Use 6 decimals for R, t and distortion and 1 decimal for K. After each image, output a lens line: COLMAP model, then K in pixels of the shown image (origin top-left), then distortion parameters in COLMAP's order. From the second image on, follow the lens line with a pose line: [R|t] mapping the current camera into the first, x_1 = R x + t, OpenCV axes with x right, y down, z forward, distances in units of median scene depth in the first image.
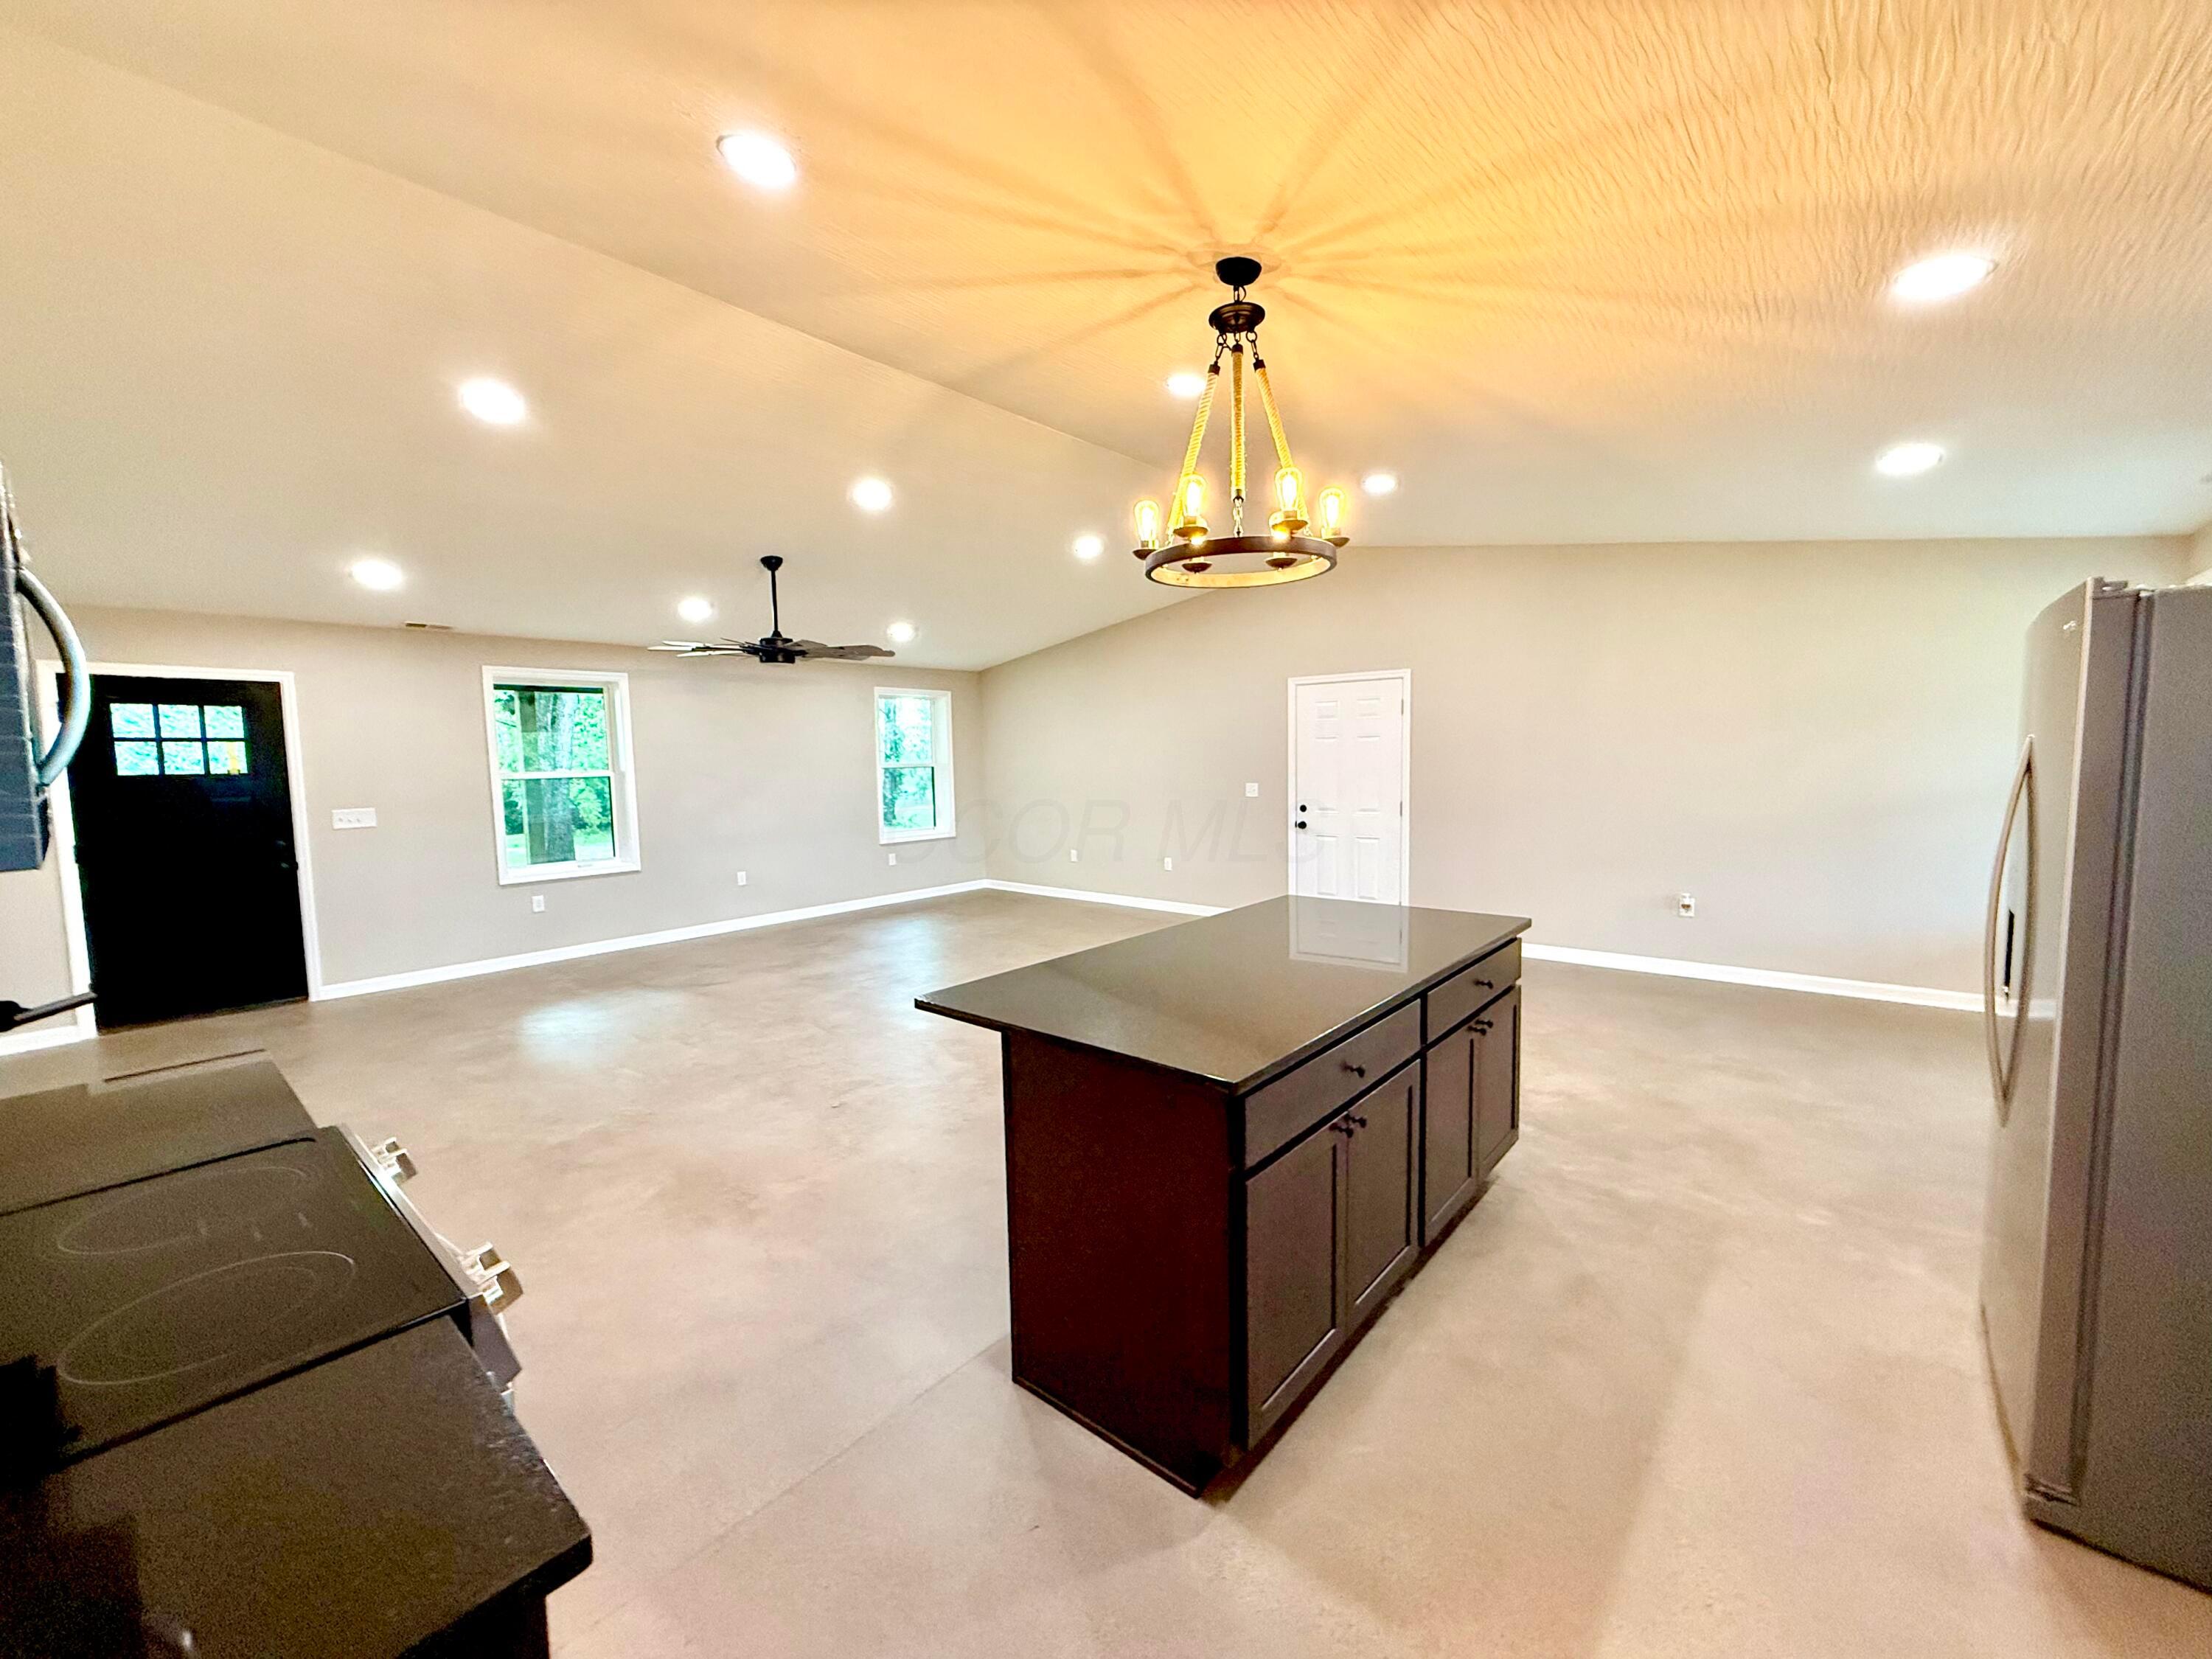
lens RADIAL K [[878.4, 0, 1096.6], [0, 878.4, 830.5], [0, 0, 1]] dist [0.001393, -0.000120]
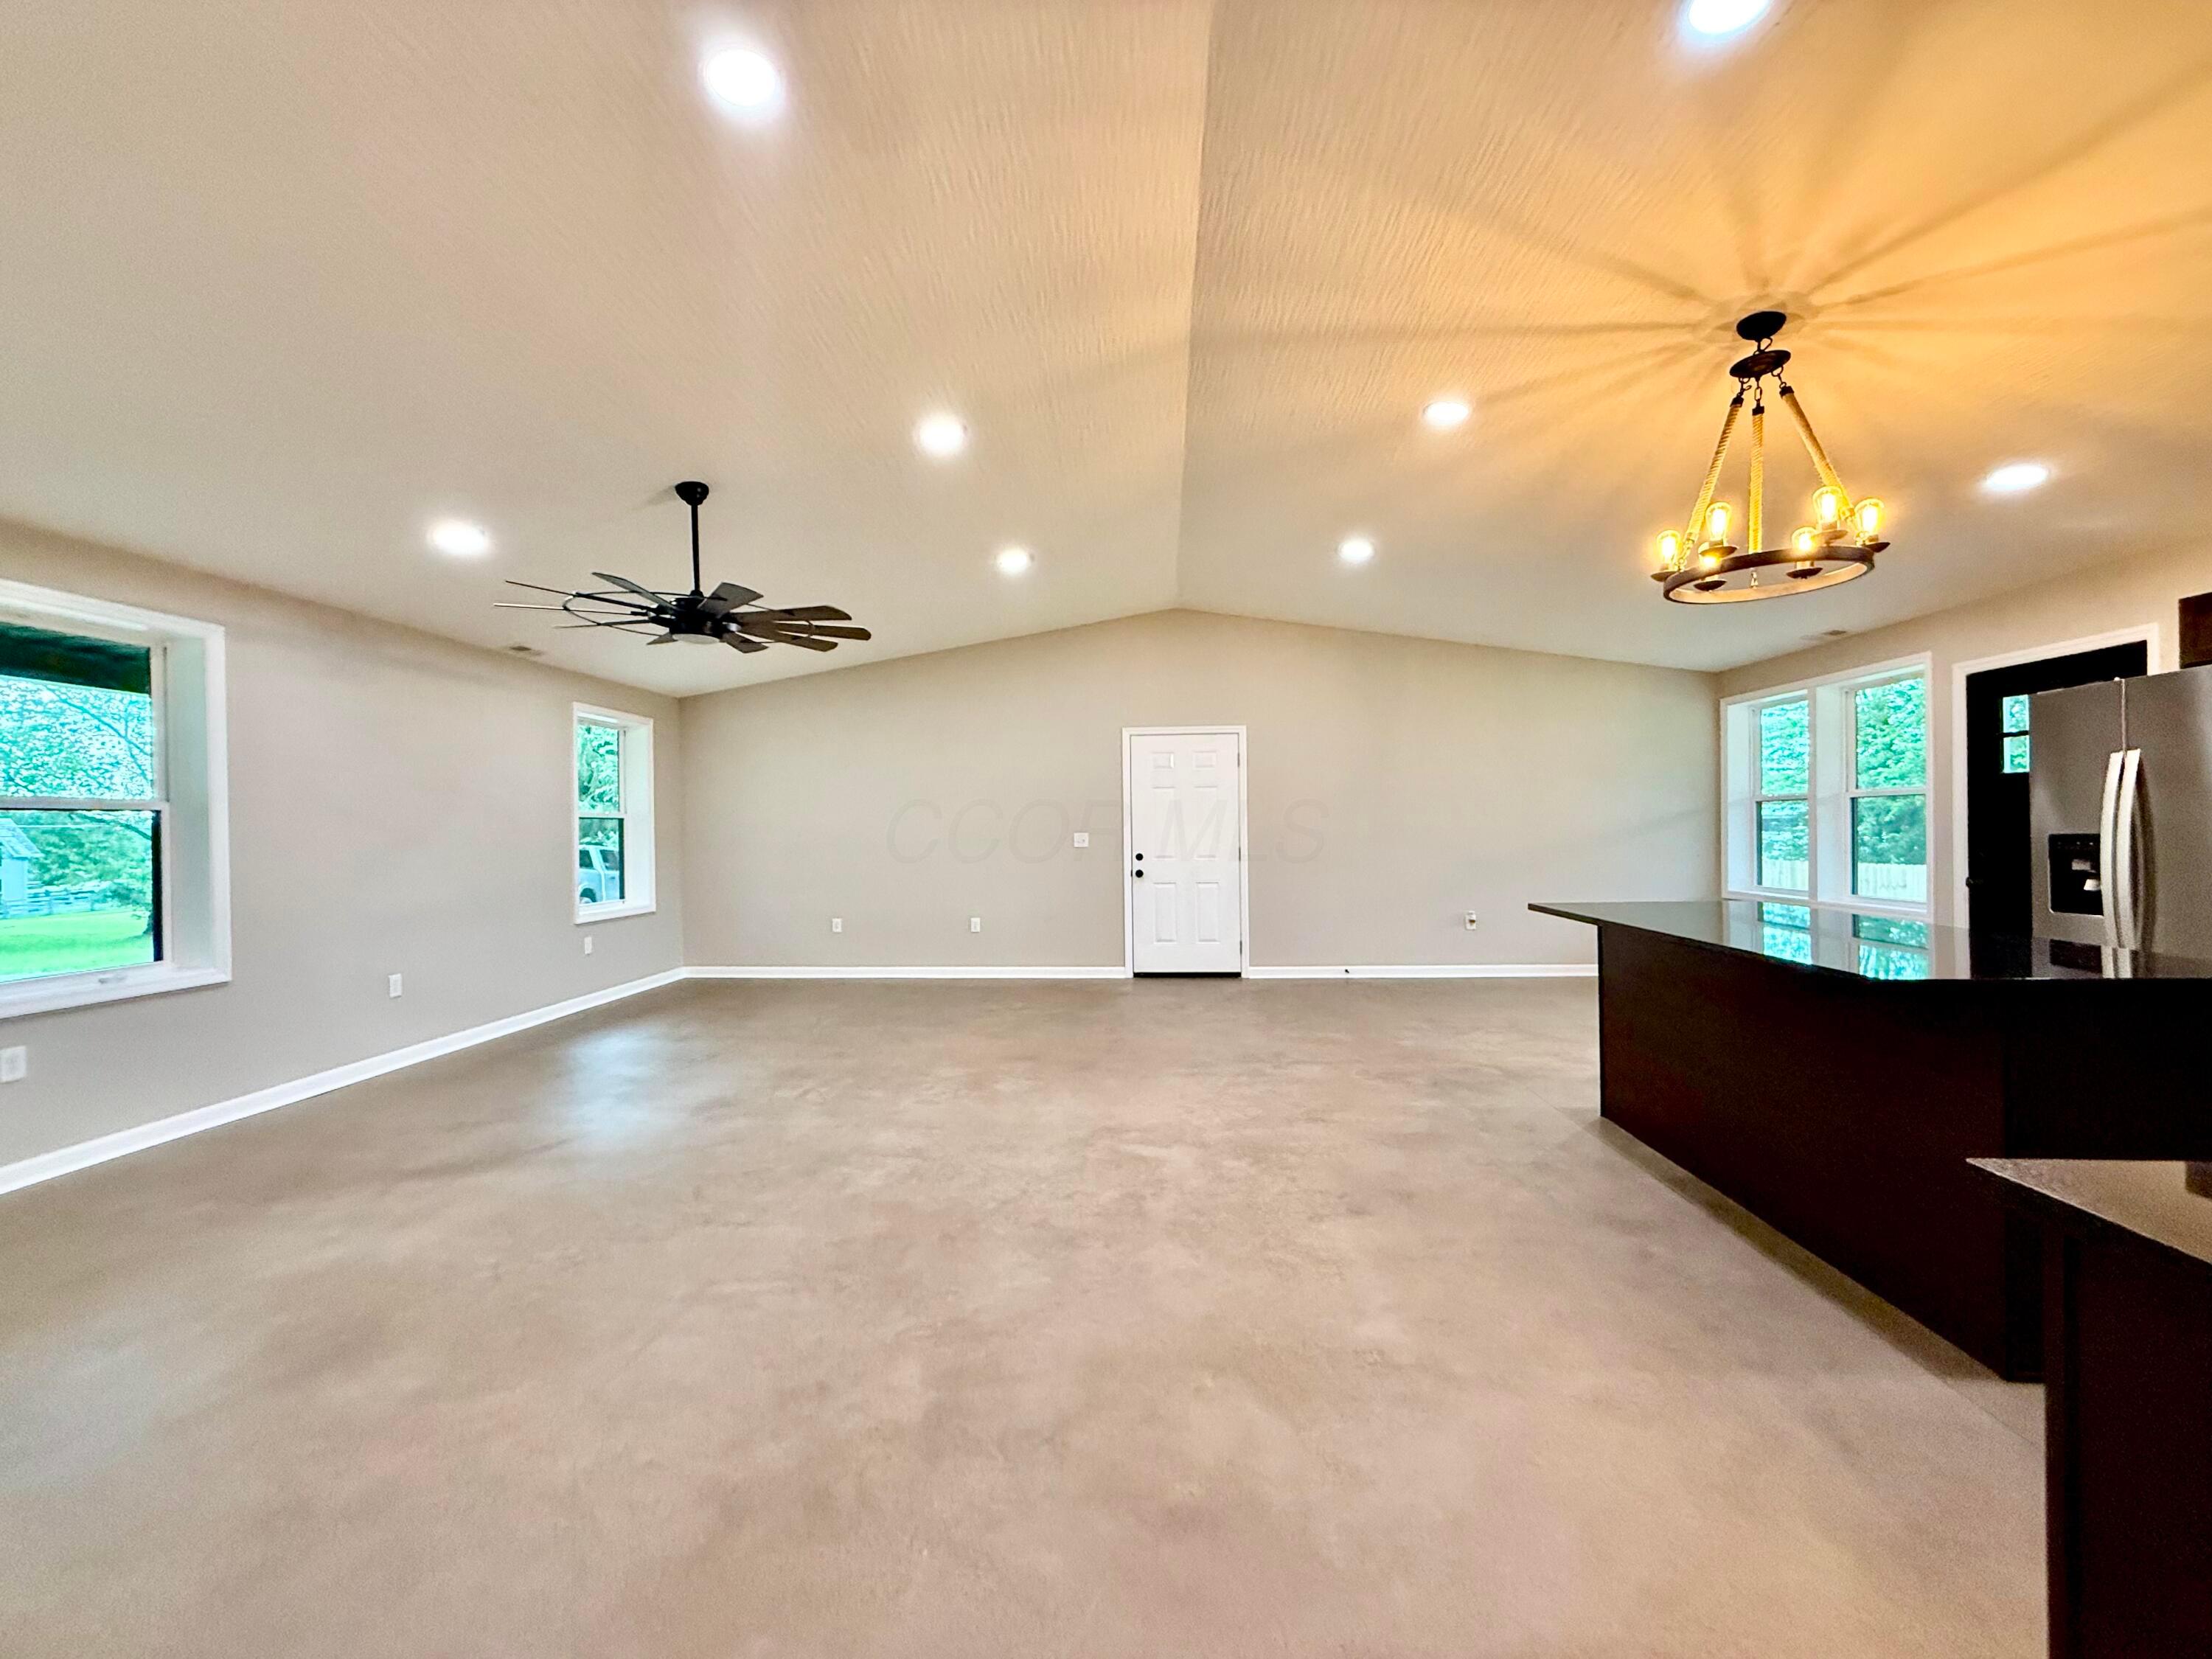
lens RADIAL K [[878.4, 0, 1099.6], [0, 878.4, 829.4], [0, 0, 1]] dist [0.001393, -0.000120]
pose [[0.800765, 0.007334, 0.598933, -0.572133], [0.050543, 0.995531, -0.079765, 0.030076], [-0.596842, 0.094145, 0.796816, 0.314158]]
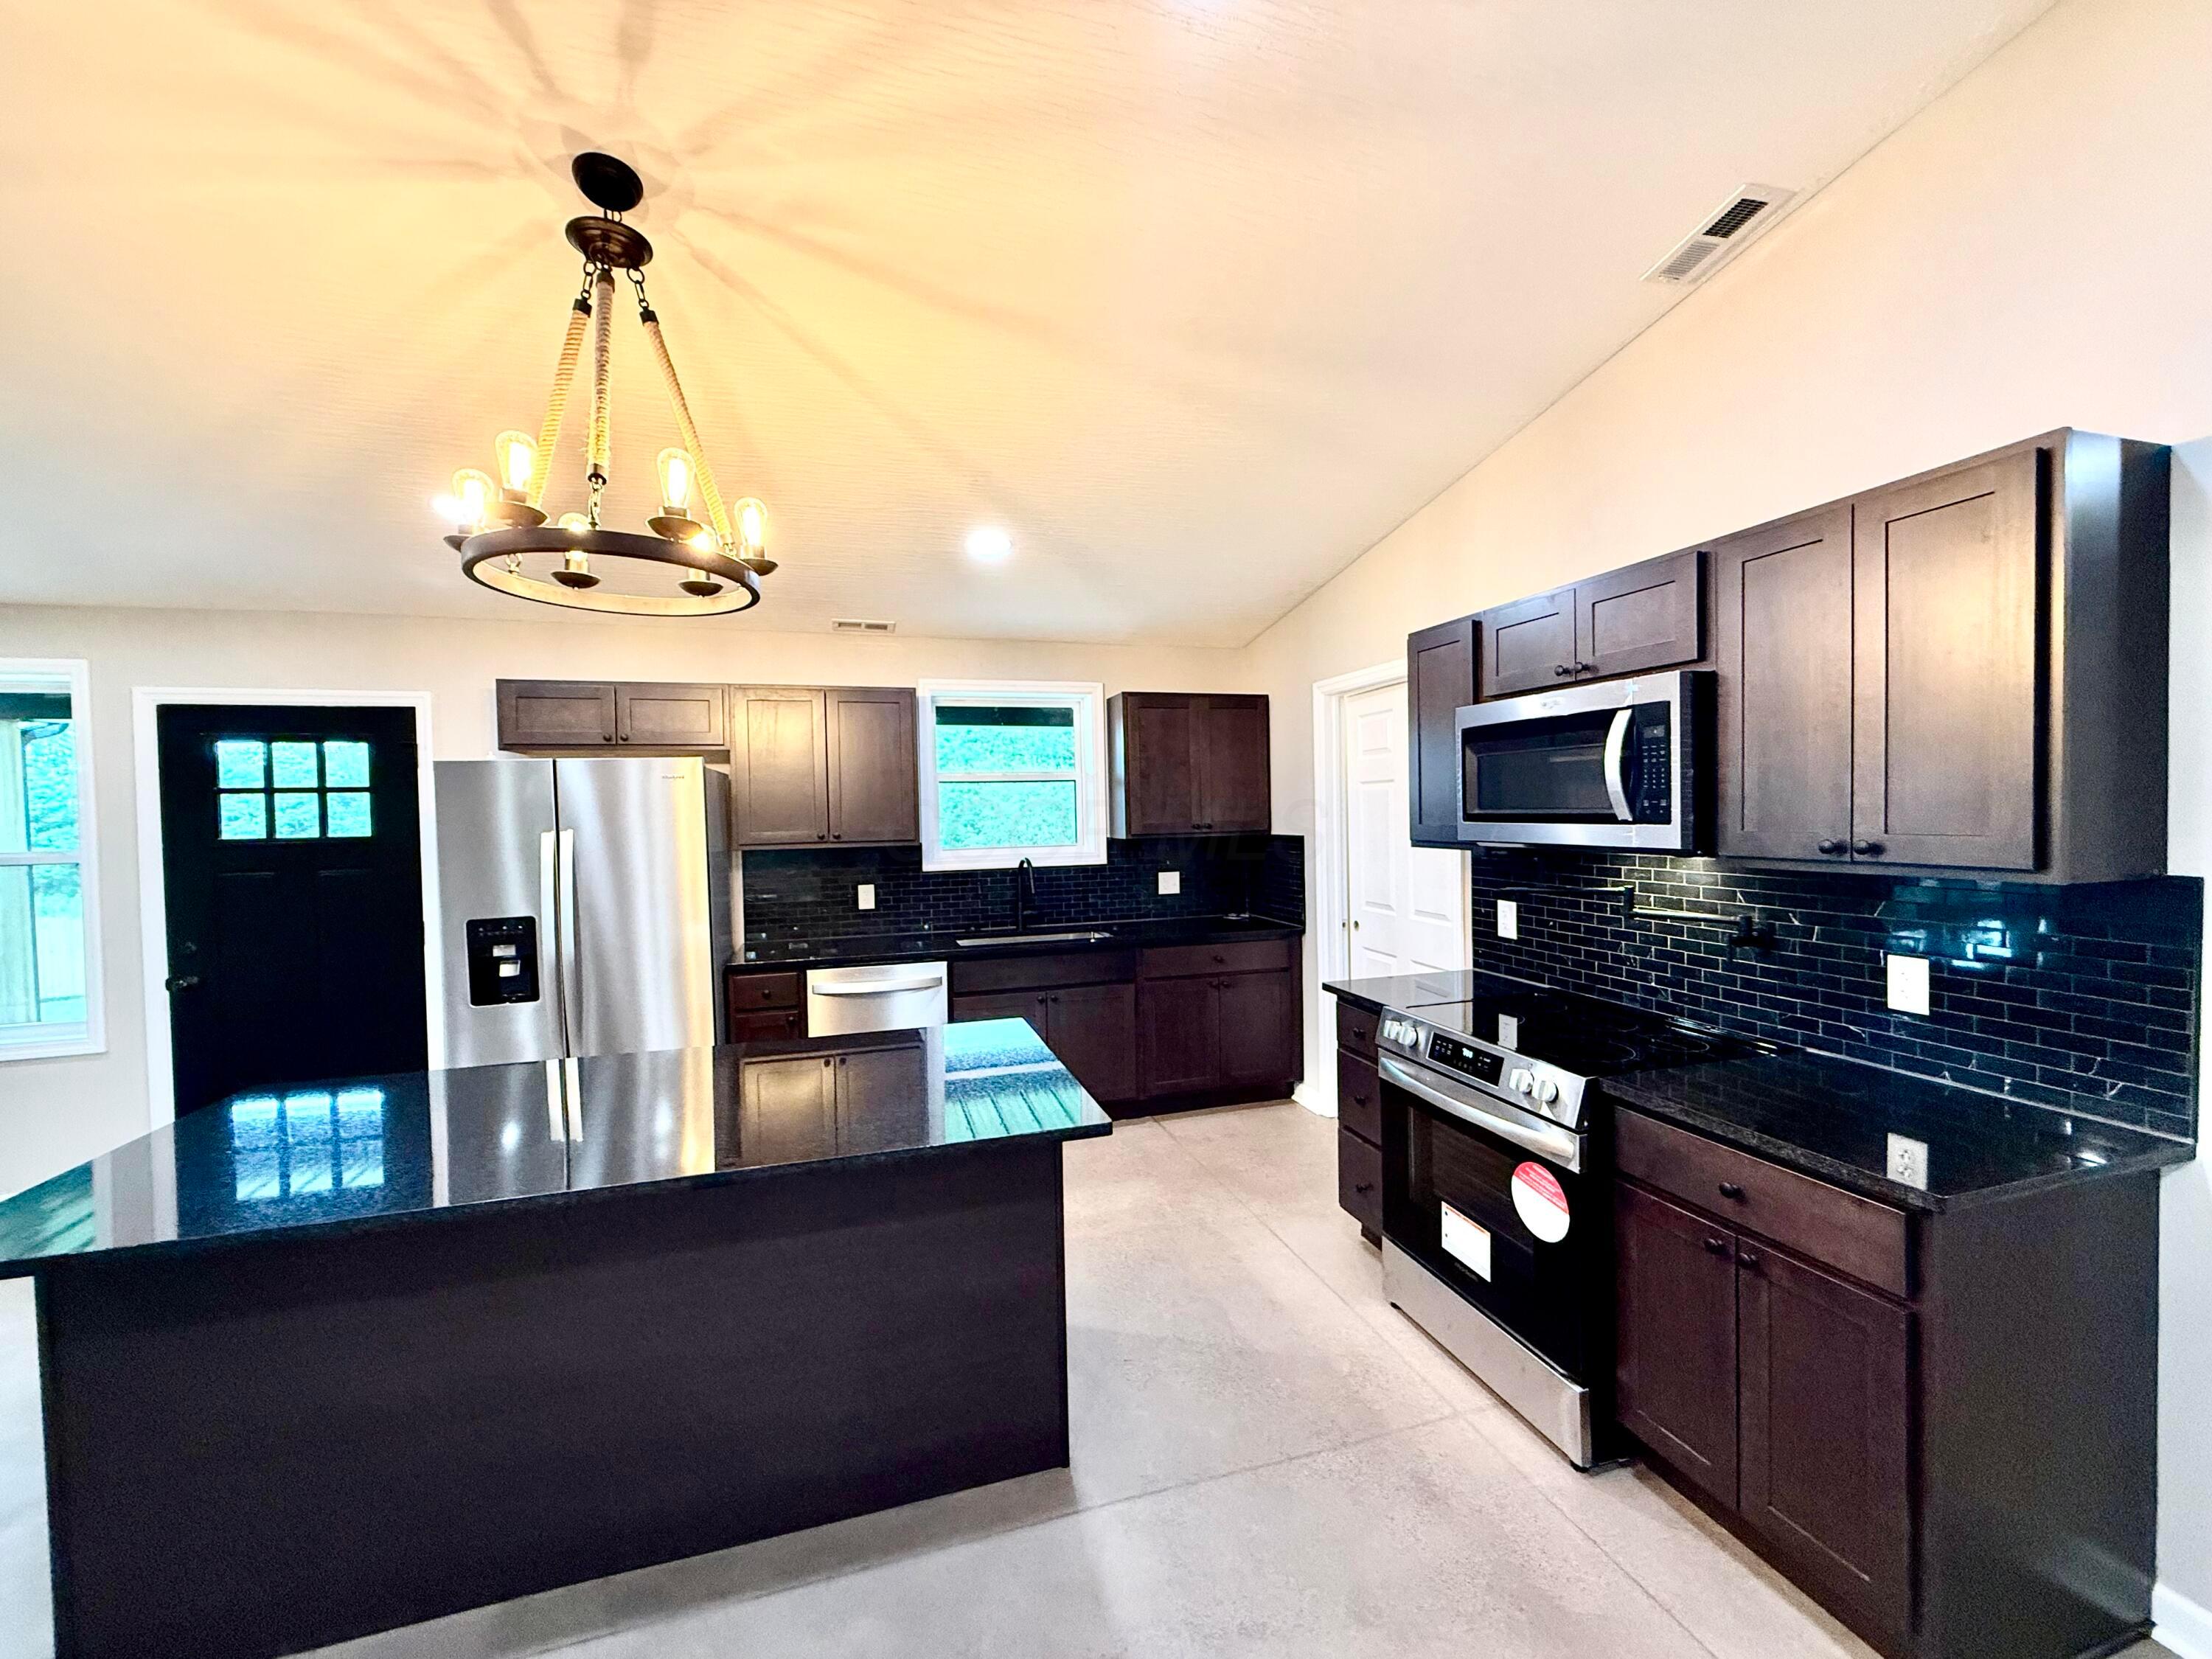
lens RADIAL K [[878.4, 0, 1105.0], [0, 878.4, 831.1], [0, 0, 1]] dist [0.001393, -0.000120]
pose [[-0.844487, 0.022747, 0.535092, -0.269744], [0.082695, 0.992654, 0.088313, -0.062055], [-0.529153, 0.118829, -0.840165, 0.691038]]
